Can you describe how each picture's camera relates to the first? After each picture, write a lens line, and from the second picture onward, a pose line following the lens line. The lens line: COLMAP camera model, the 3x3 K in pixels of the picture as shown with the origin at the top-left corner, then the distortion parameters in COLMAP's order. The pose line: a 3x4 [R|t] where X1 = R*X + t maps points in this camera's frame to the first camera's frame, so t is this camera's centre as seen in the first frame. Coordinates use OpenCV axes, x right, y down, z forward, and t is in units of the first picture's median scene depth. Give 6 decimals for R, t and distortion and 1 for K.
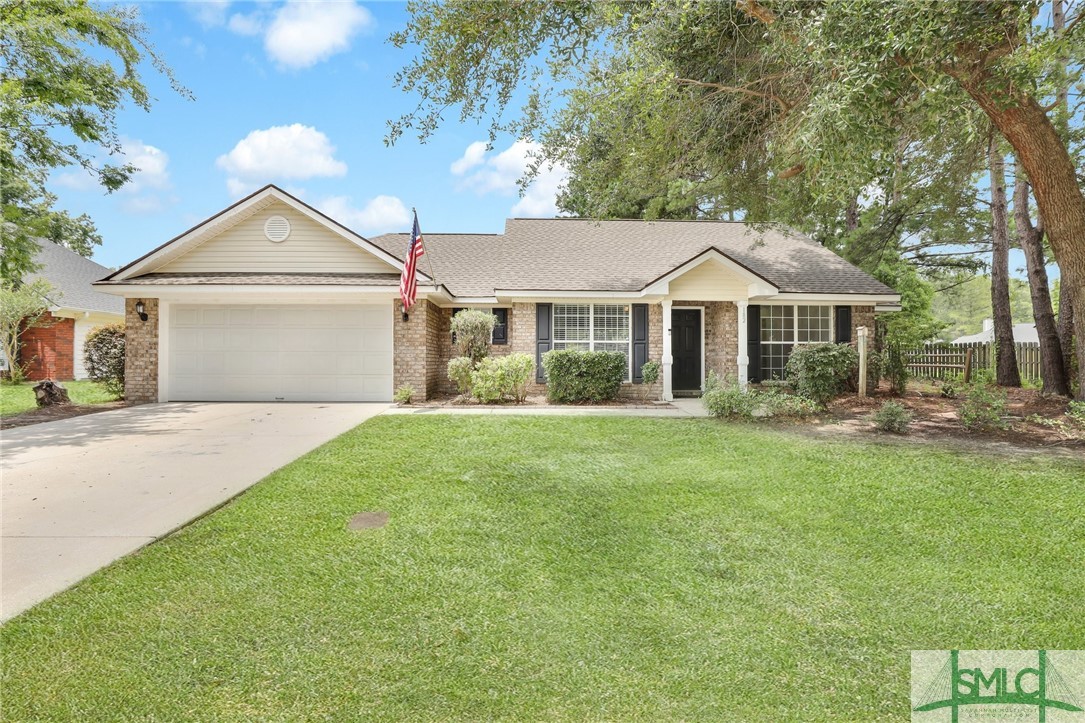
lens RADIAL K [[491.4, 0, 542.5], [0, 491.4, 361.5], [0, 0, 1]] dist [-0.024799, -0.000077]
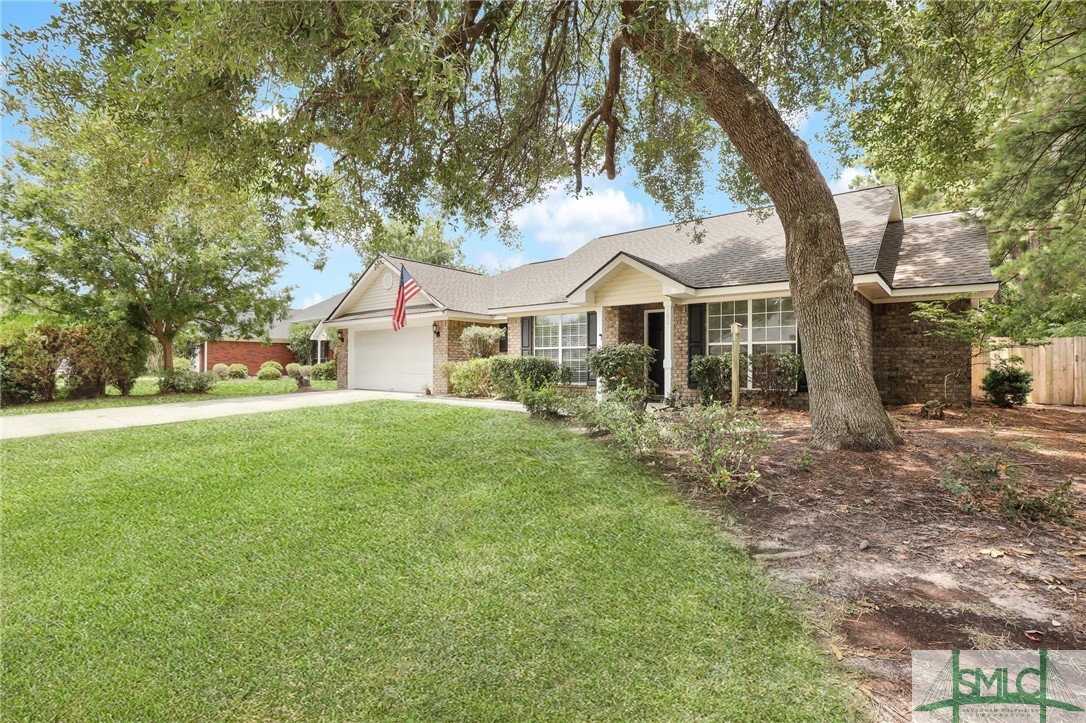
lens RADIAL K [[509.4, 0, 543.0], [0, 509.4, 361.5], [0, 0, 1]] dist [-0.000100, -0.000025]
pose [[0.748683, -0.004083, -0.662916, 0.923909], [-0.000058, 0.999981, -0.006224, -0.000873], [0.662928, 0.004698, 0.748668, 0.097713]]
